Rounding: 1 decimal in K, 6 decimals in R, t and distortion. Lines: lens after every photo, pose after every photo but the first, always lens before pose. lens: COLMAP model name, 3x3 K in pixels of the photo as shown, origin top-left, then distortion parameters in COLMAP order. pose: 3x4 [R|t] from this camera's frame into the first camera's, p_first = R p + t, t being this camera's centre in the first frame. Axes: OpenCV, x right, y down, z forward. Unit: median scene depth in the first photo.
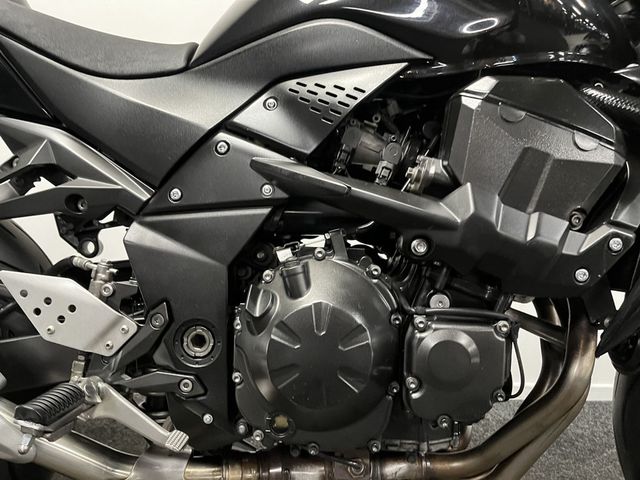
lens RADIAL K [[494.3, 0, 315.5], [0, 494.3, 238.9], [0, 0, 1]] dist [0.036590, -0.033082]
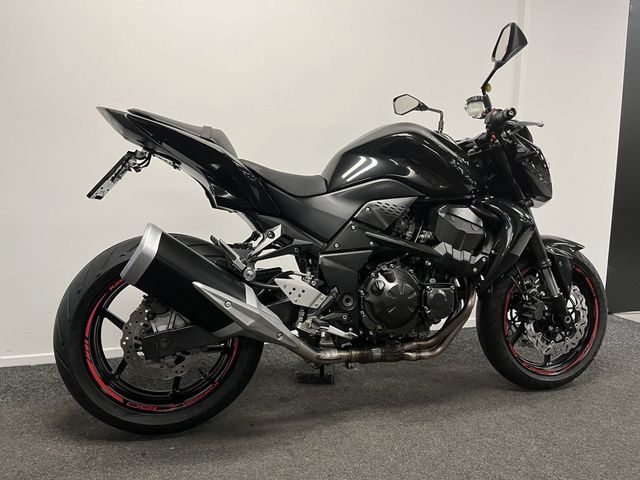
lens RADIAL K [[494.3, 0, 321.3], [0, 494.3, 236.2], [0, 0, 1]] dist [0.036590, -0.033082]
pose [[0.953454, -0.029399, 0.300103, -1.172468], [0.023416, 0.999449, 0.023514, -0.208475], [-0.300629, -0.015393, 0.953617, -1.503507]]
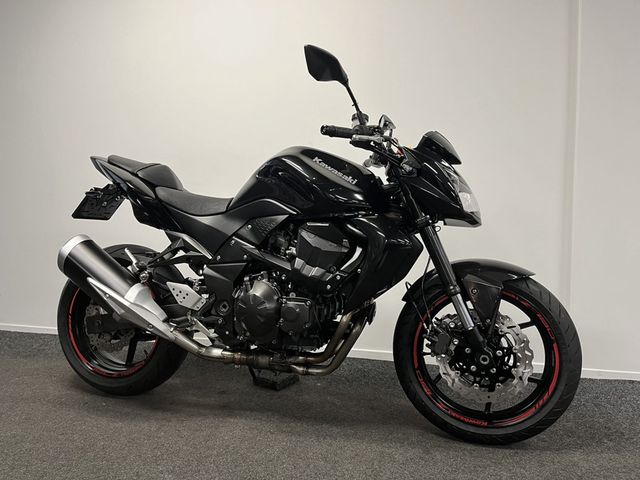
lens RADIAL K [[494.3, 0, 306.4], [0, 494.3, 238.4], [0, 0, 1]] dist [0.036590, -0.033082]
pose [[0.958084, -0.002707, -0.286473, 1.117732], [-0.008315, 0.999271, -0.037252, -0.101263], [0.286366, 0.038073, 0.957364, -1.774038]]
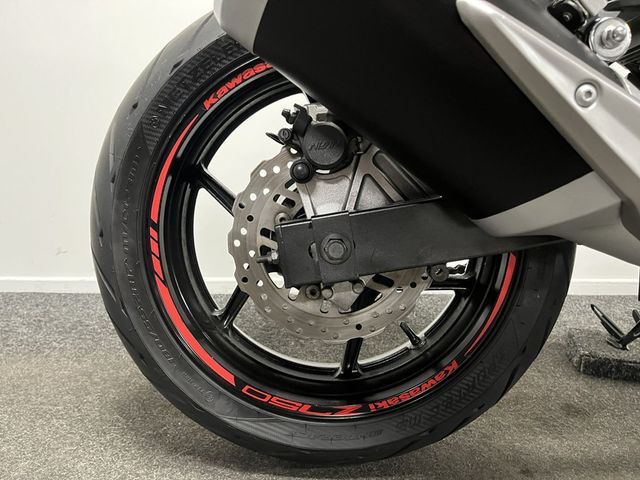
lens RADIAL K [[494.3, 0, 320.2], [0, 494.3, 239.5], [0, 0, 1]] dist [0.036590, -0.033082]
pose [[0.999751, -0.004482, 0.021857, -1.236844], [0.002279, 0.995009, 0.099764, 0.256673], [-0.022195, -0.099689, 0.994771, 0.171810]]
